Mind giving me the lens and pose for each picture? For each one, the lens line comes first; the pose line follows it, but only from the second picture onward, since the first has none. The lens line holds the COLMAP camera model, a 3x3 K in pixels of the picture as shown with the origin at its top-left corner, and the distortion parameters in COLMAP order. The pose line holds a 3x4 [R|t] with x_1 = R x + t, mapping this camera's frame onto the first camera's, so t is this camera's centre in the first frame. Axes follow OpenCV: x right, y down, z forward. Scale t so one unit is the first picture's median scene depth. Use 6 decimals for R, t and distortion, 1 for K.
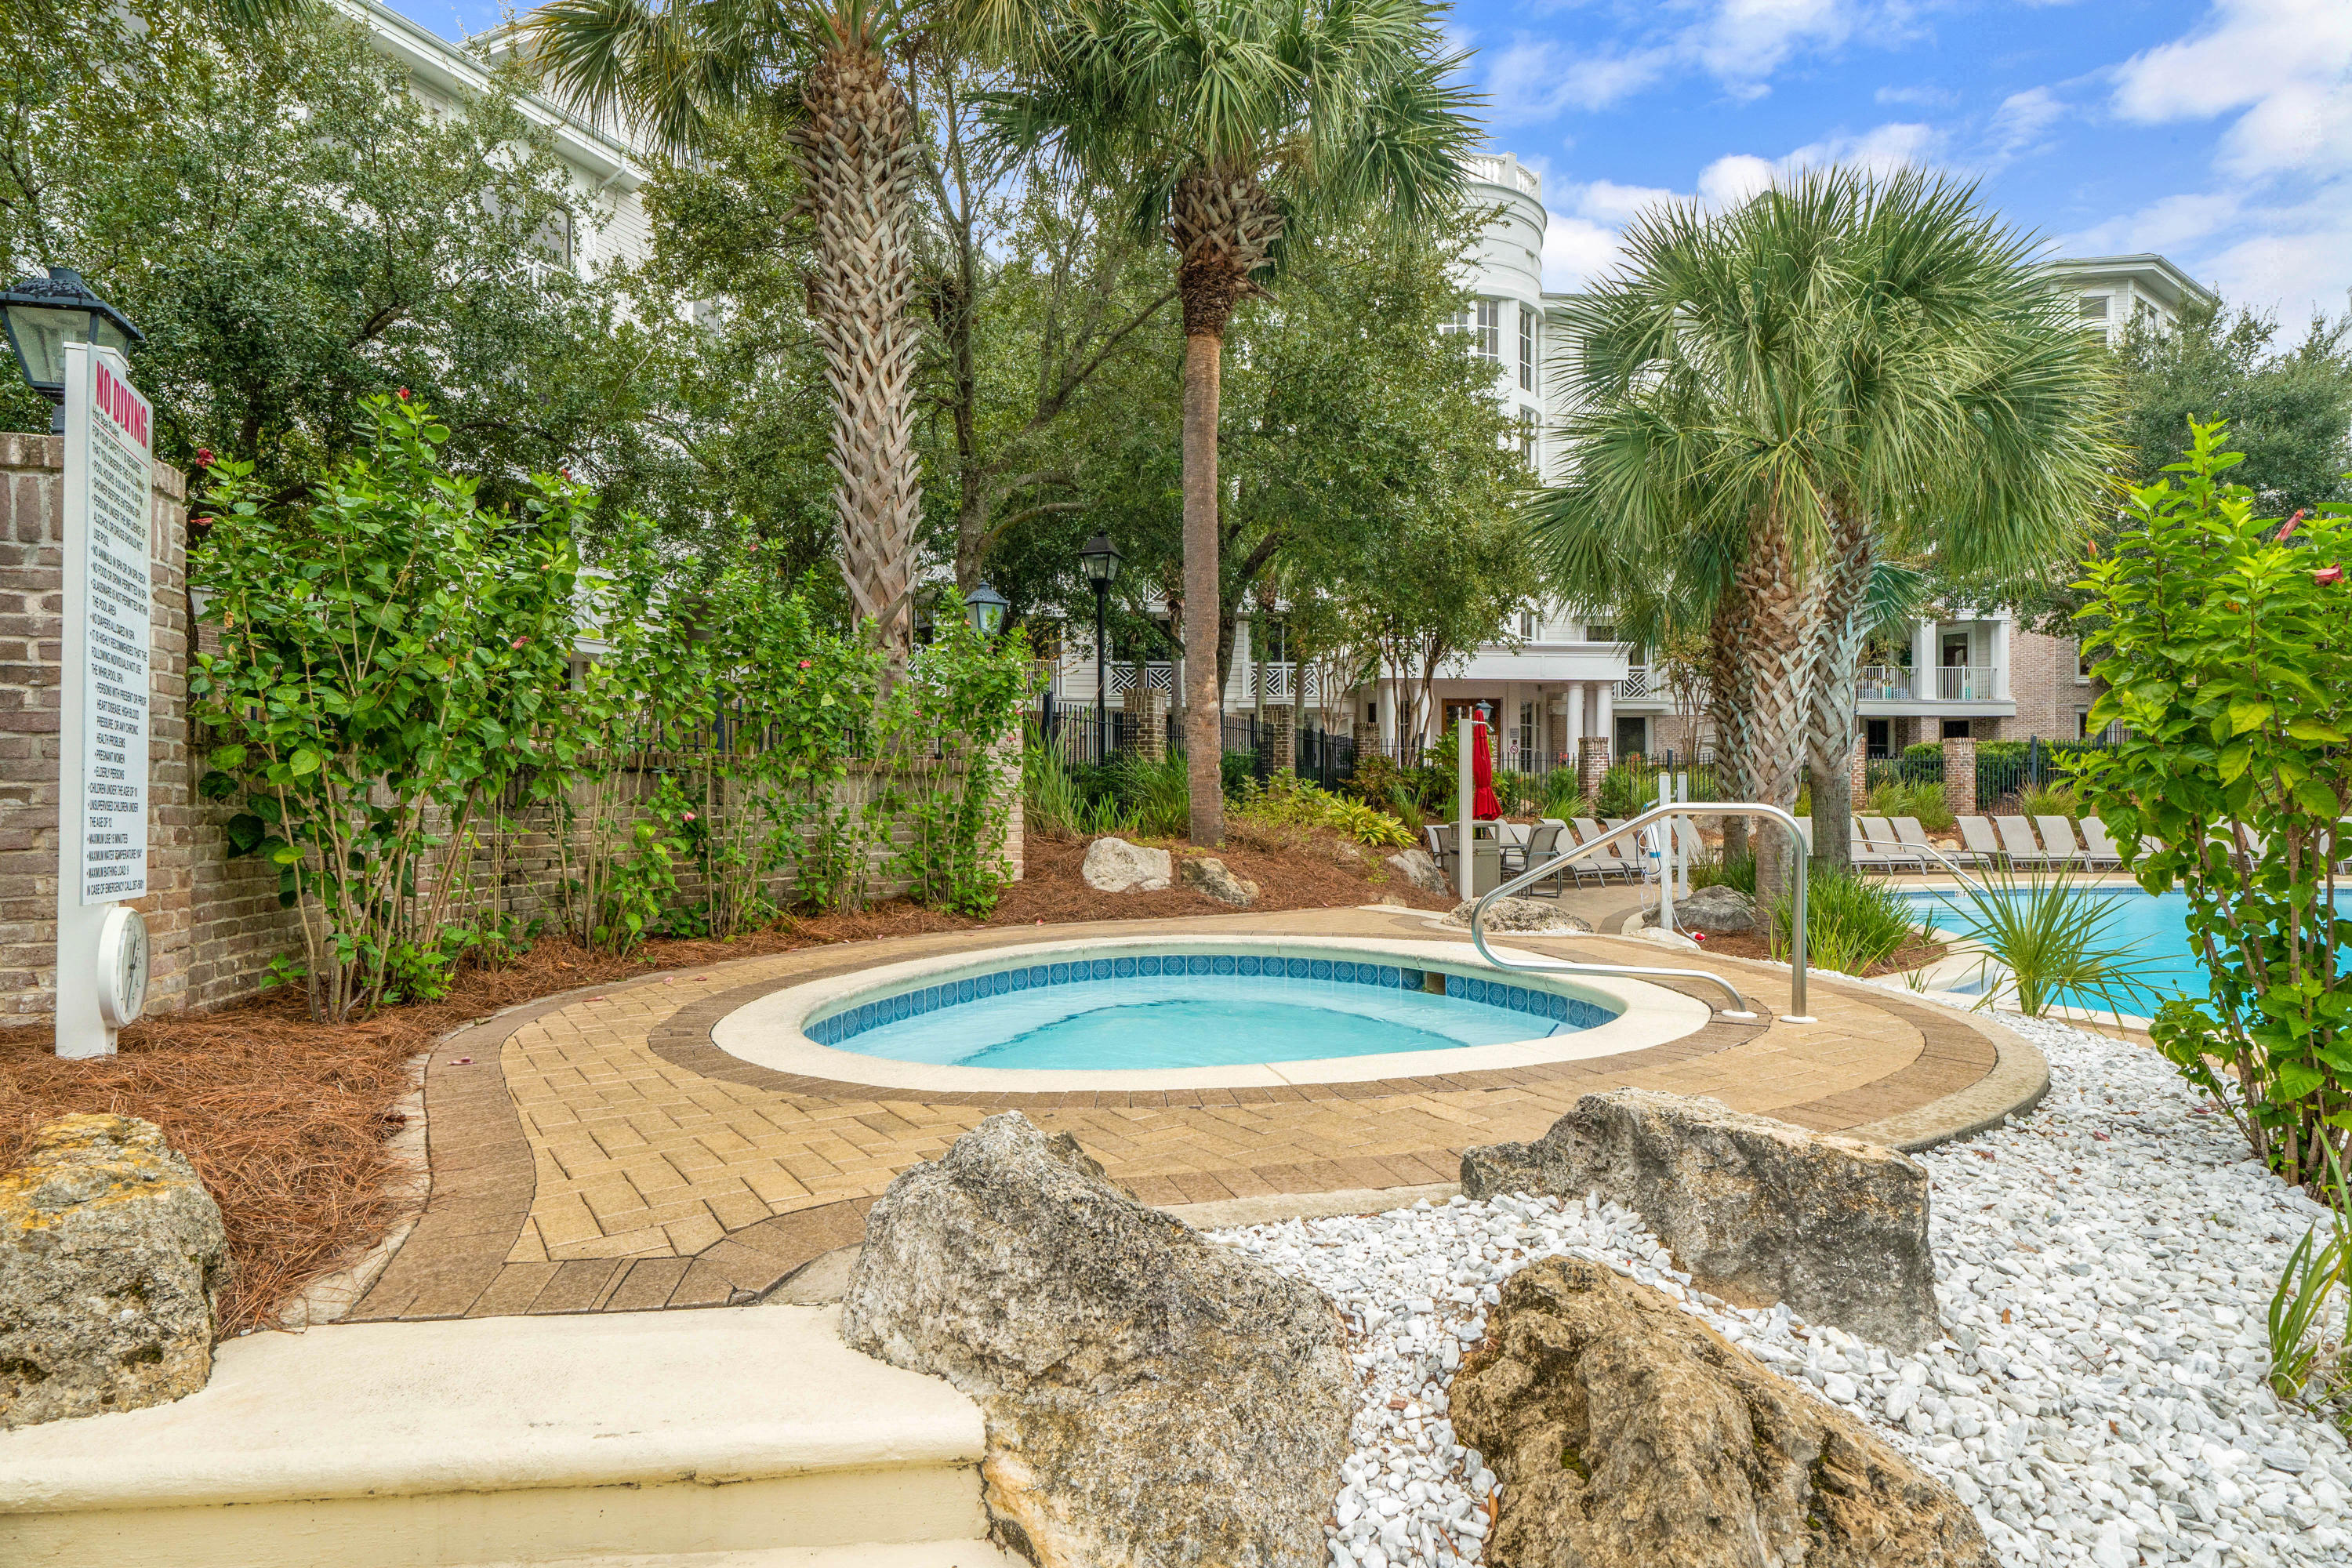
lens RADIAL K [[1257.3, 0, 1176.8], [0, 1257.3, 786.7], [0, 0, 1]] dist [-0.001946, 0.000913]
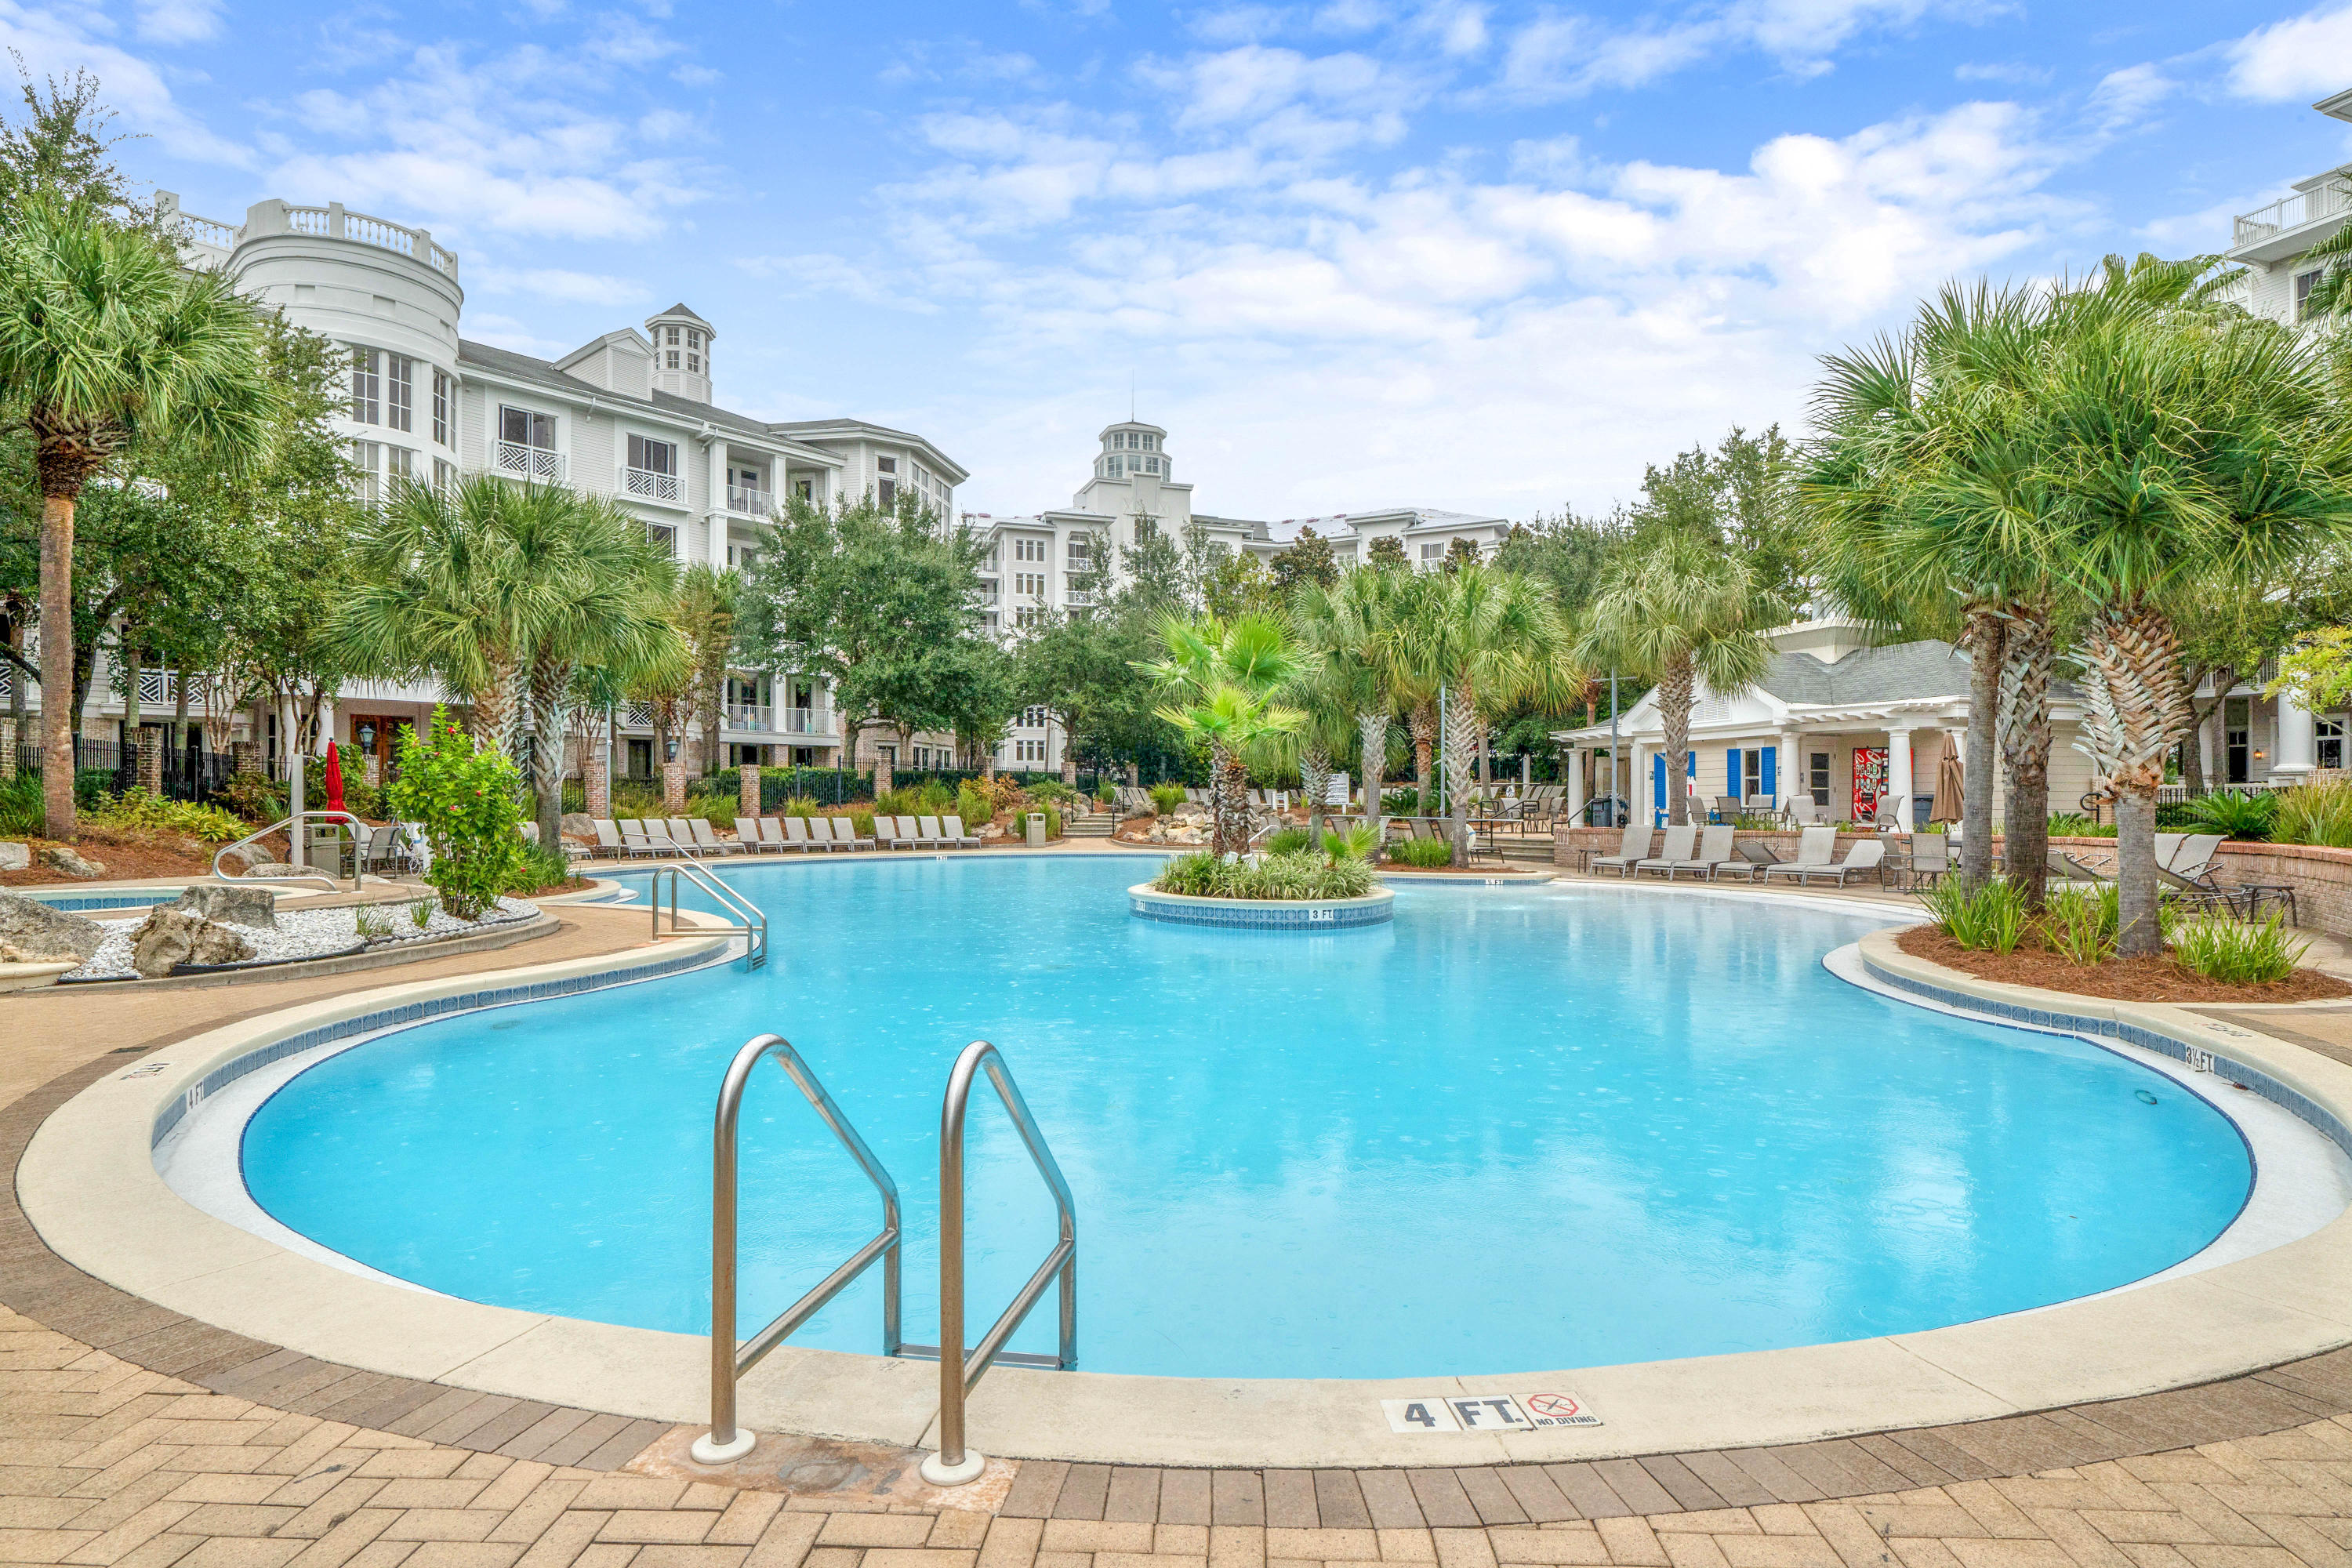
lens RADIAL K [[1257.3, 0, 1186.3], [0, 1257.3, 801.0], [0, 0, 1]] dist [-0.001946, 0.000913]
pose [[0.727956, 0.001416, 0.685623, -0.011874], [-0.006006, 0.999973, 0.004311, -0.006758], [-0.685598, -0.007256, 0.727944, -0.456762]]
